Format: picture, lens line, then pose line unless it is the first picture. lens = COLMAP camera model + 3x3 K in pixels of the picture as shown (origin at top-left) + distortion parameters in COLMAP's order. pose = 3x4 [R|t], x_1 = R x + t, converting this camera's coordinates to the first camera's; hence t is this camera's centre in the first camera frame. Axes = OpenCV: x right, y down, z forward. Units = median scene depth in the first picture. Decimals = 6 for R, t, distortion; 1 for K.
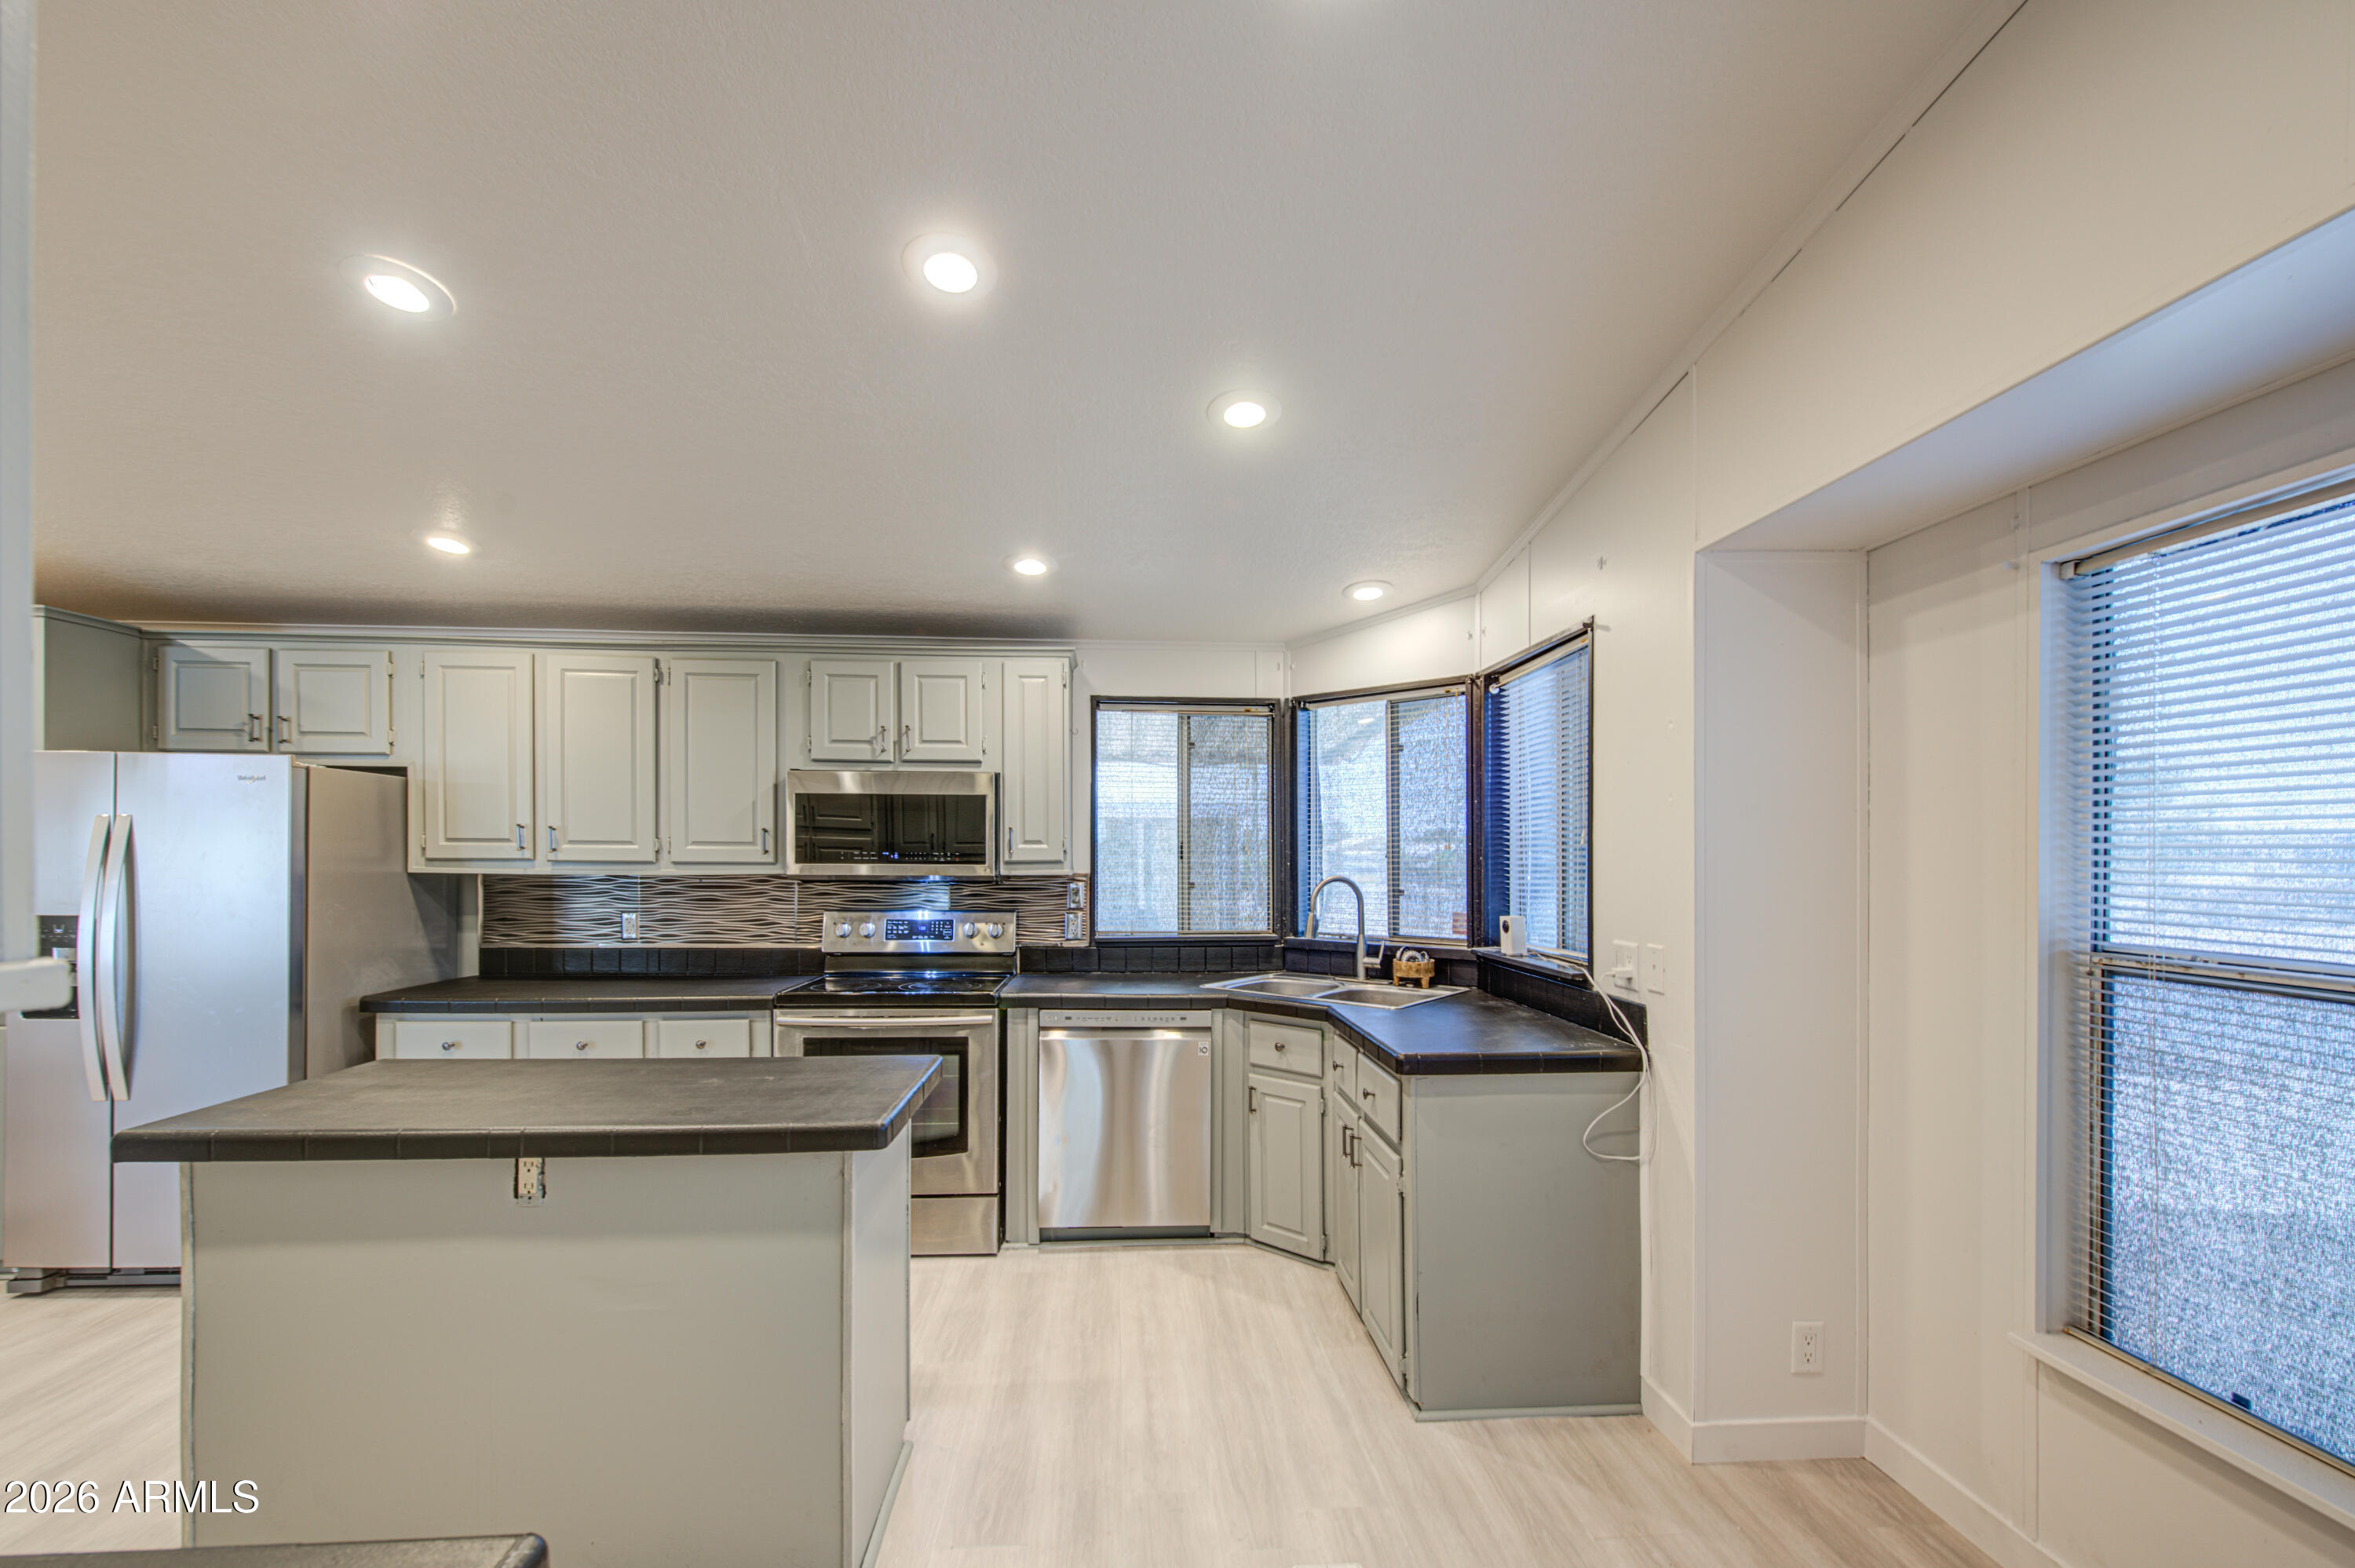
lens RADIAL K [[976.4, 0, 1179.4], [0, 976.4, 857.3], [0, 0, 1]] dist [-0.002854, -0.000864]
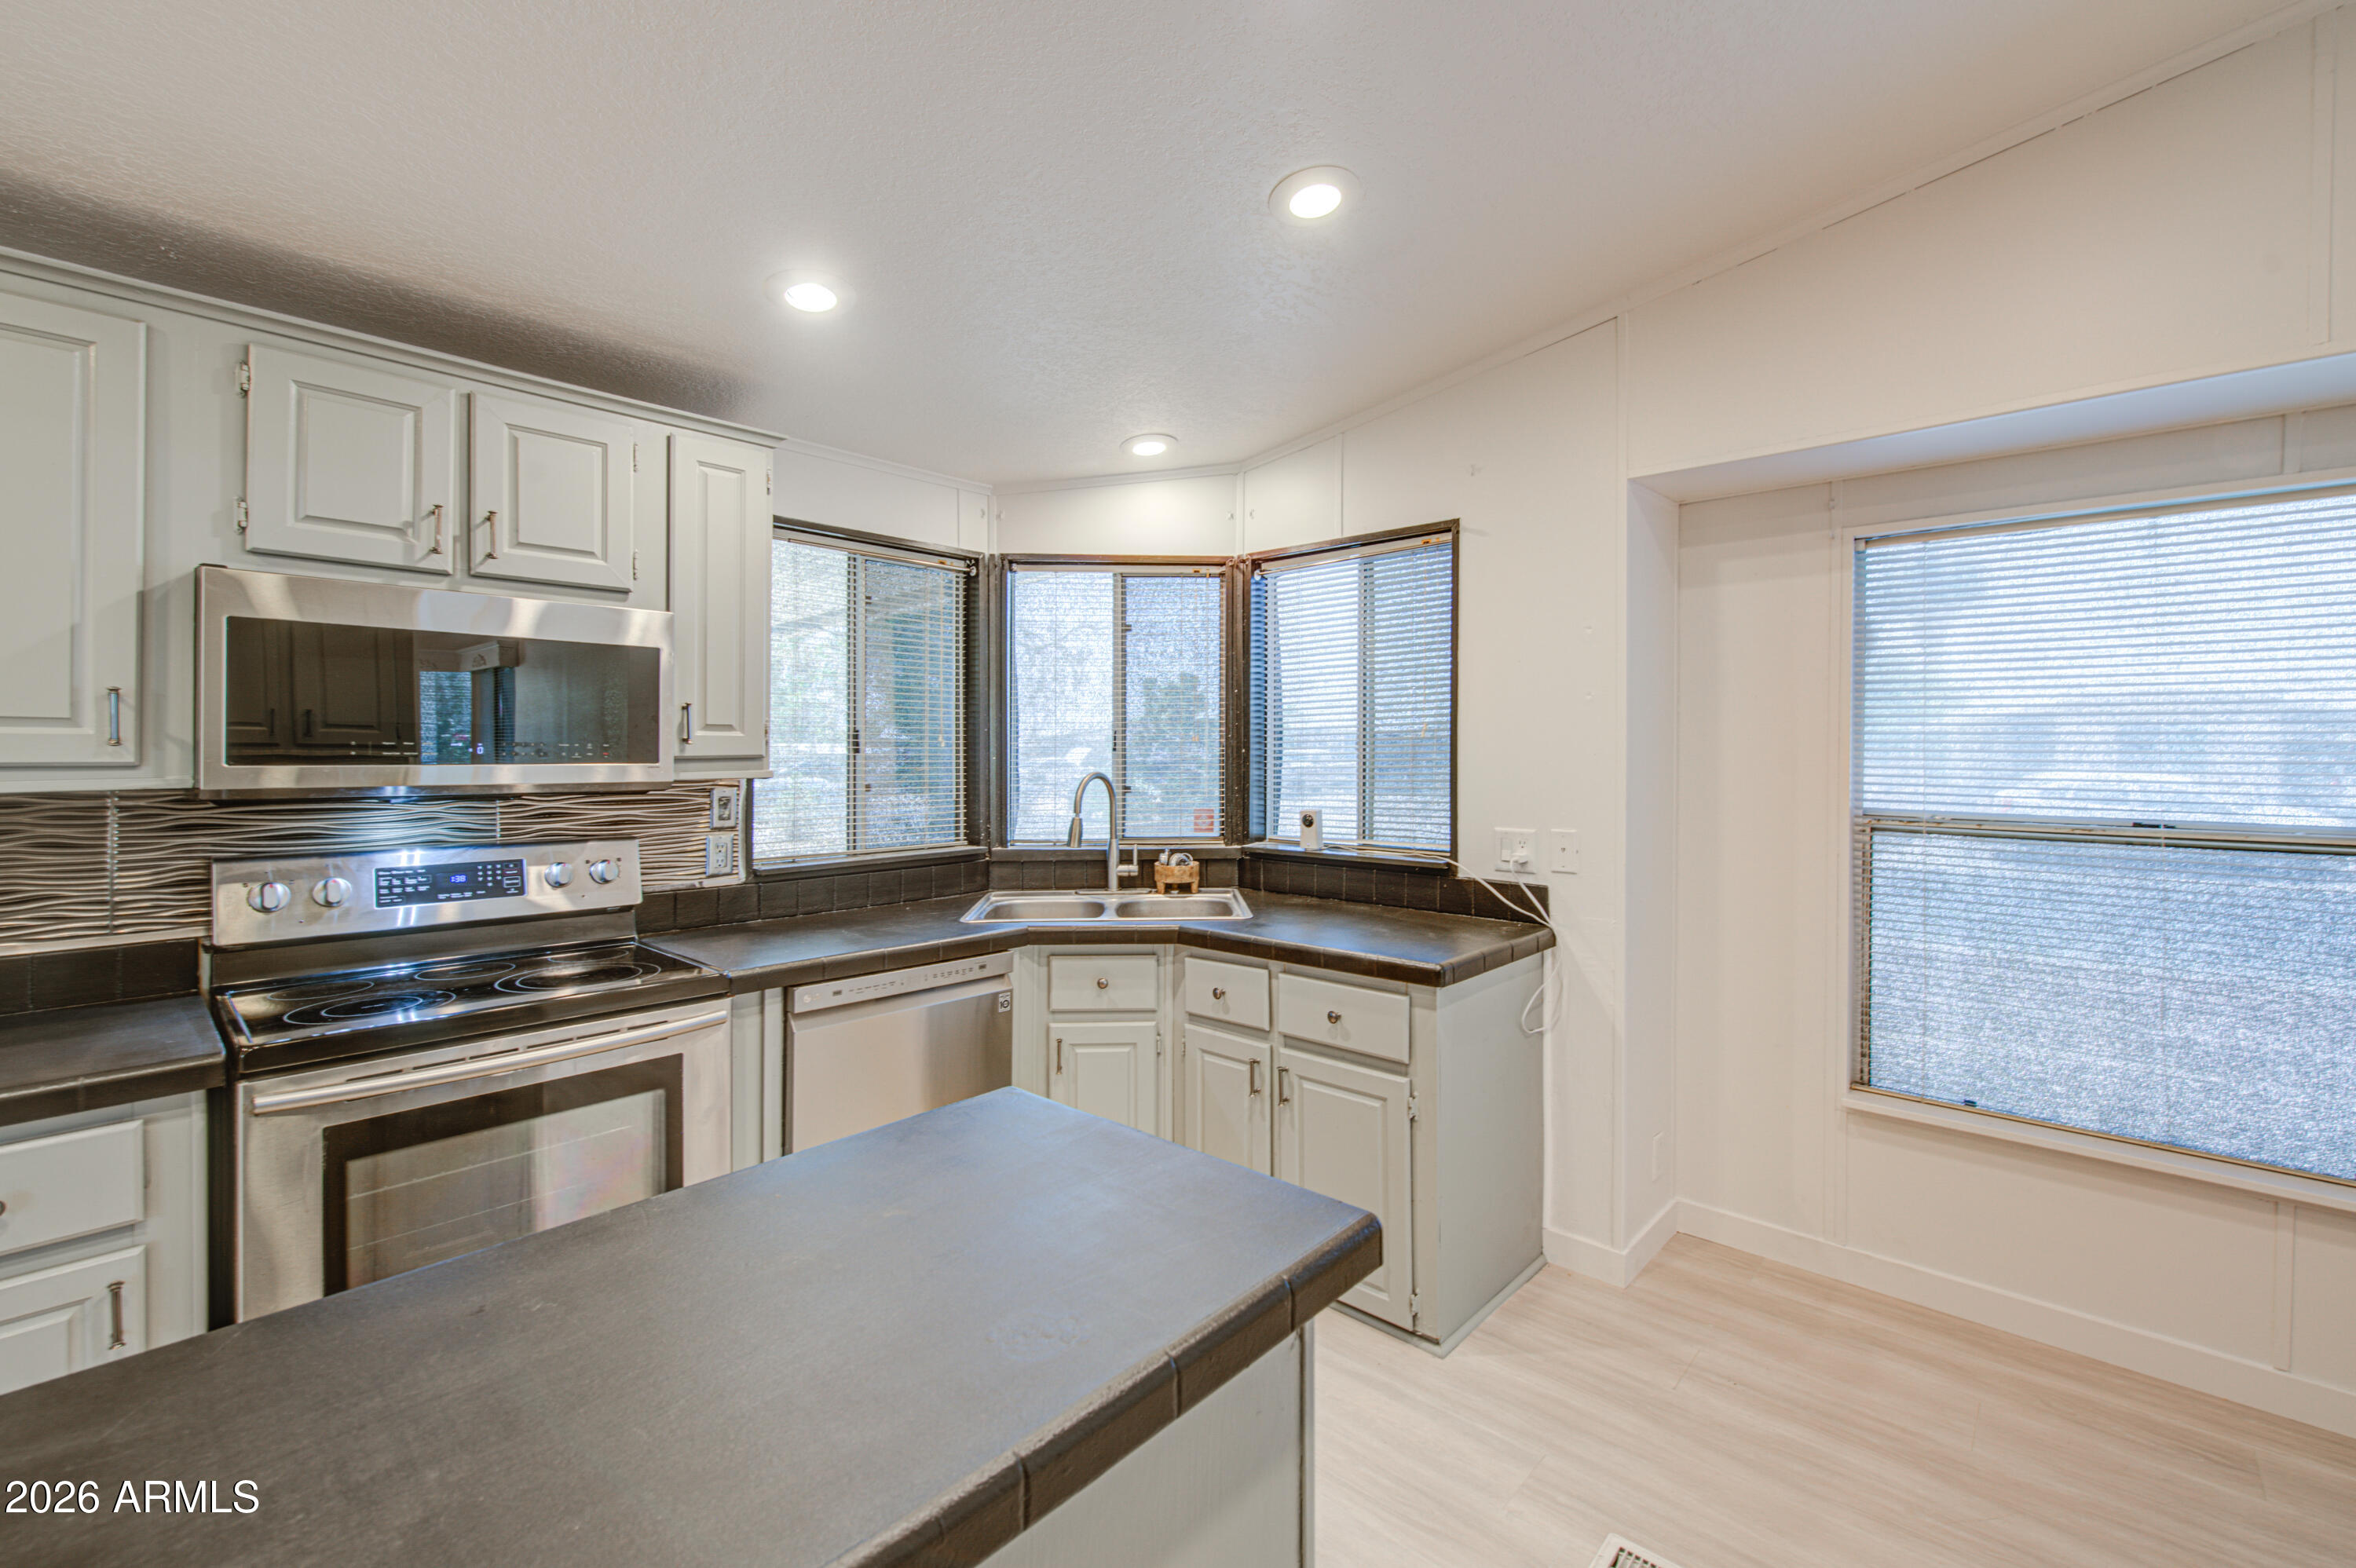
lens RADIAL K [[996.7, 0, 1208.8], [0, 996.7, 749.2], [0, 0, 1]] dist [-0.002699, -0.000502]
pose [[0.713825, -0.001184, 0.700323, -0.388019], [0.001546, 0.999999, 0.000114, -0.000687], [-0.700322, 0.001001, 0.713826, 0.321521]]
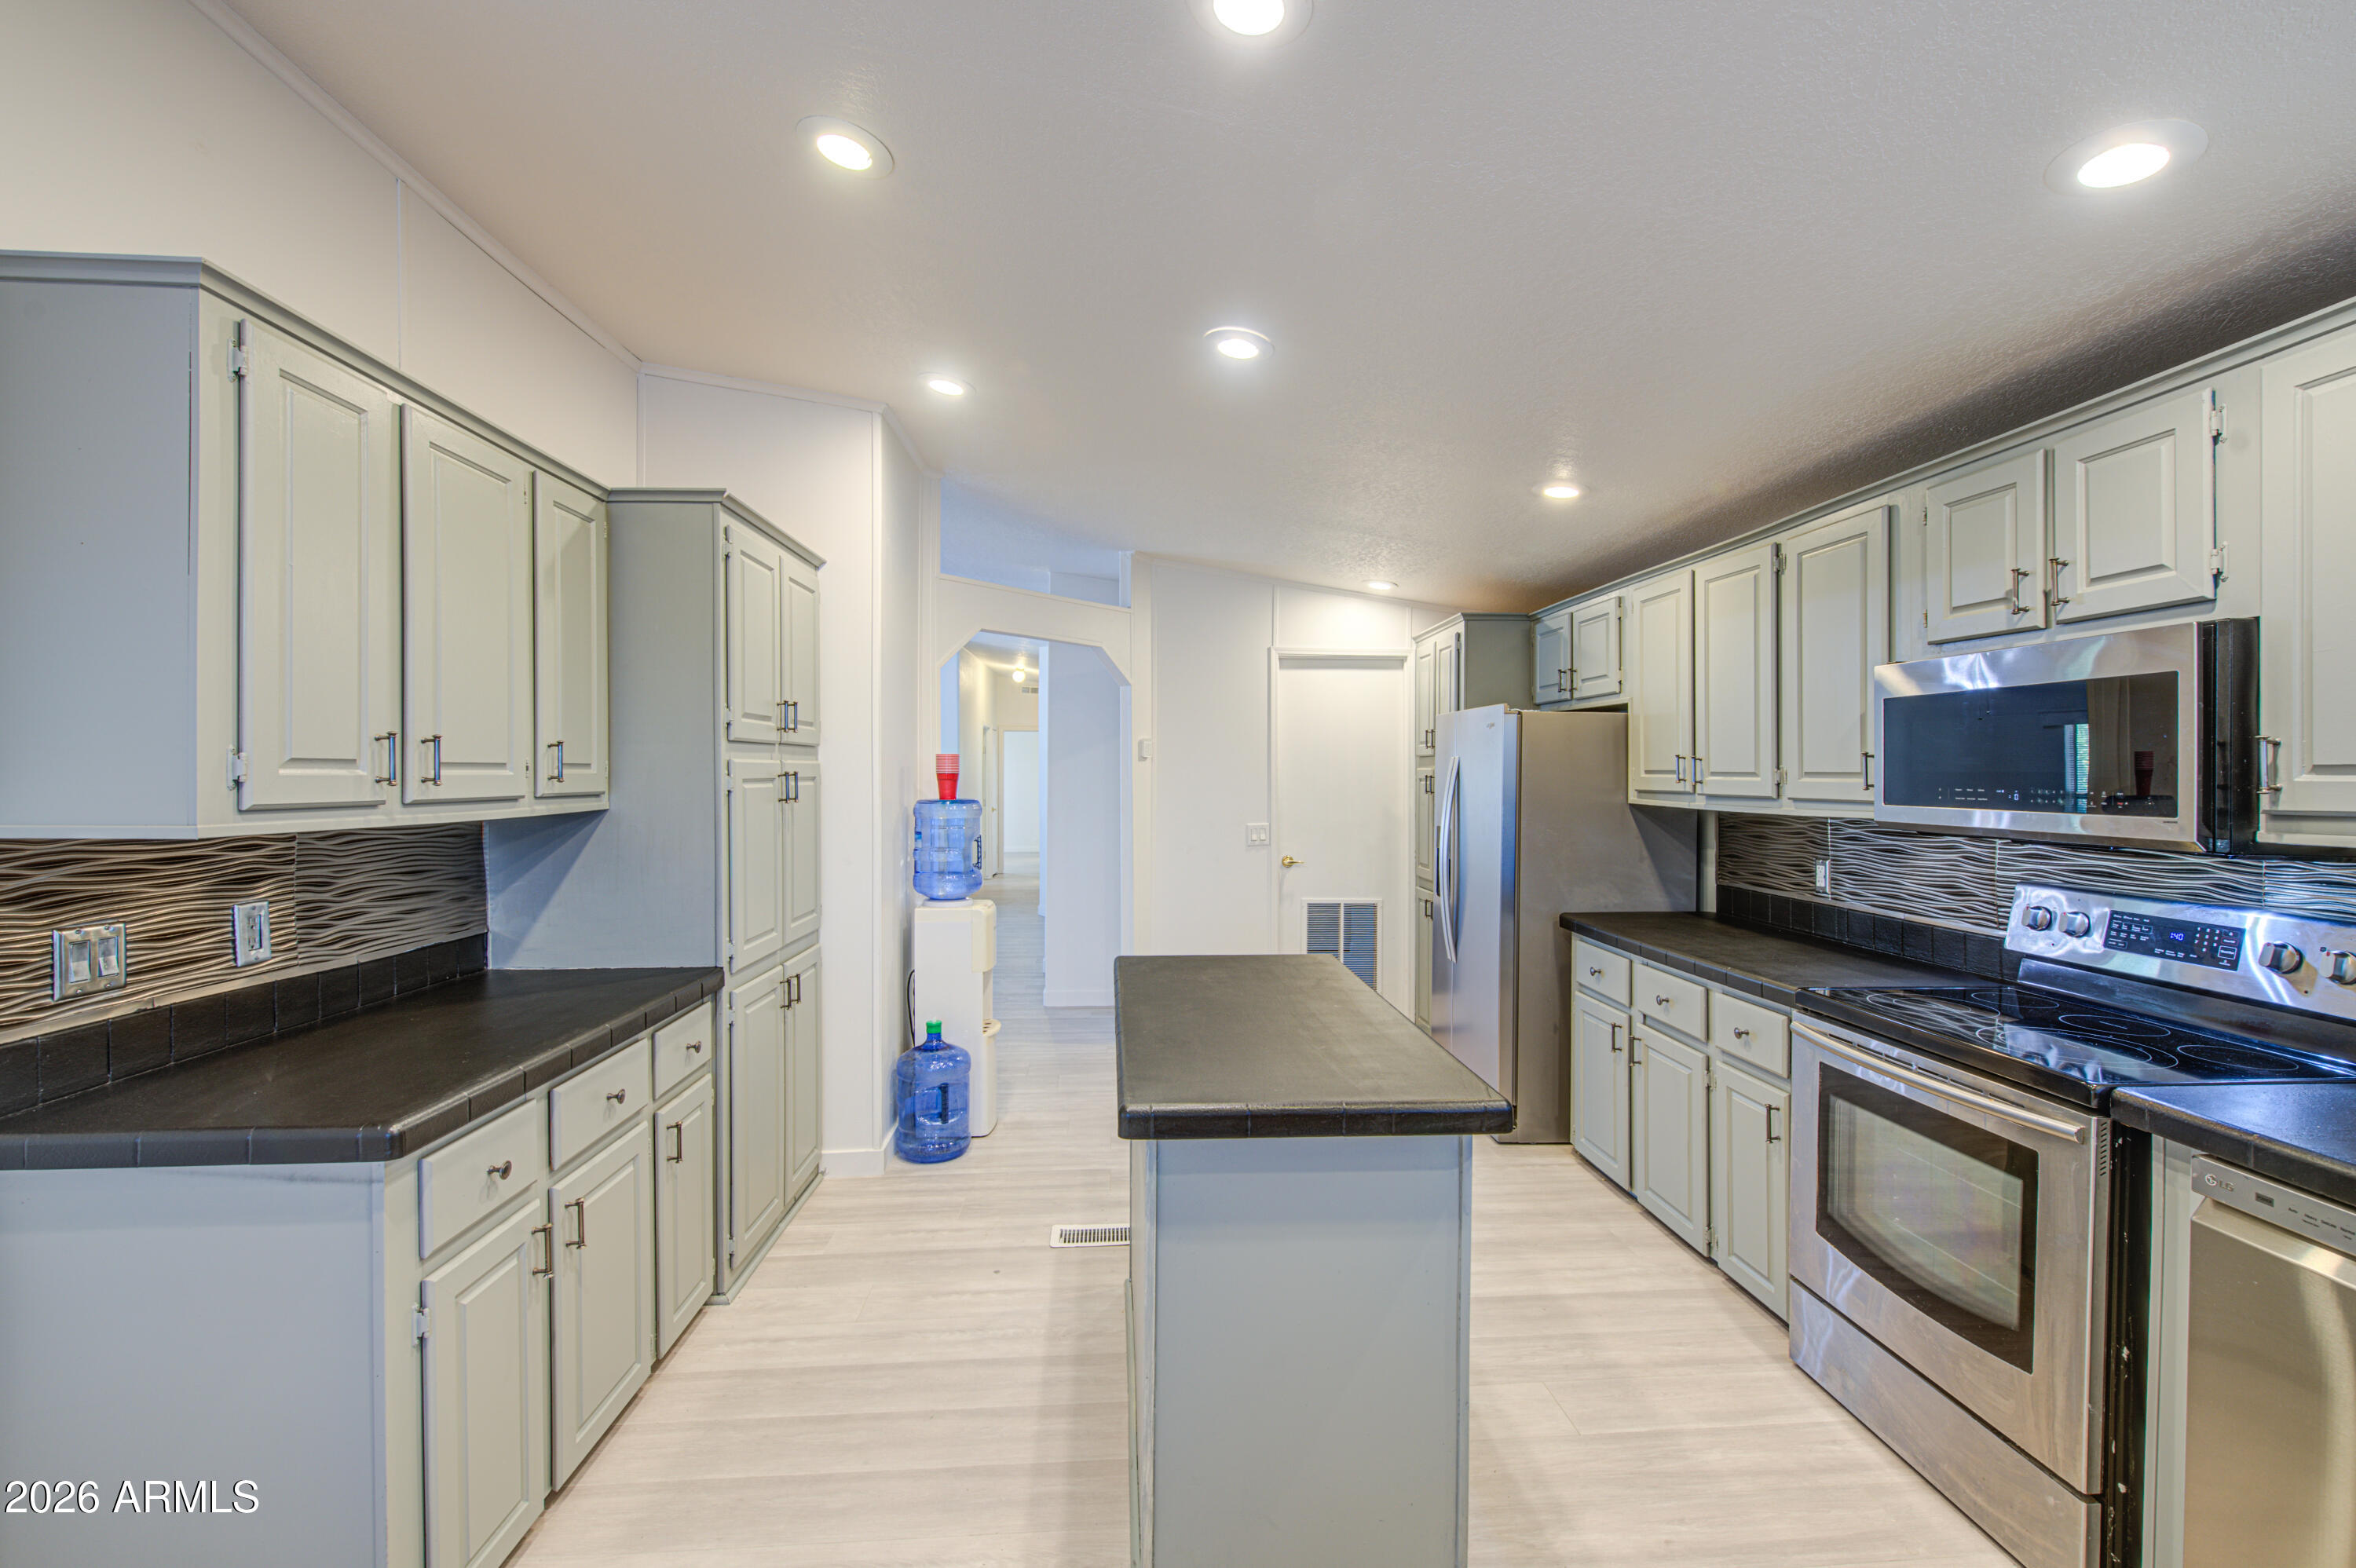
lens RADIAL K [[1004.6, 0, 1188.3], [0, 1004.6, 788.2], [0, 0, 1]] dist [-0.000335, -0.002931]
pose [[0.004582, 0.010189, -0.999938, 0.287731], [-0.003828, 0.999941, 0.010171, -0.009953], [0.999982, 0.003781, 0.004621, 0.517535]]
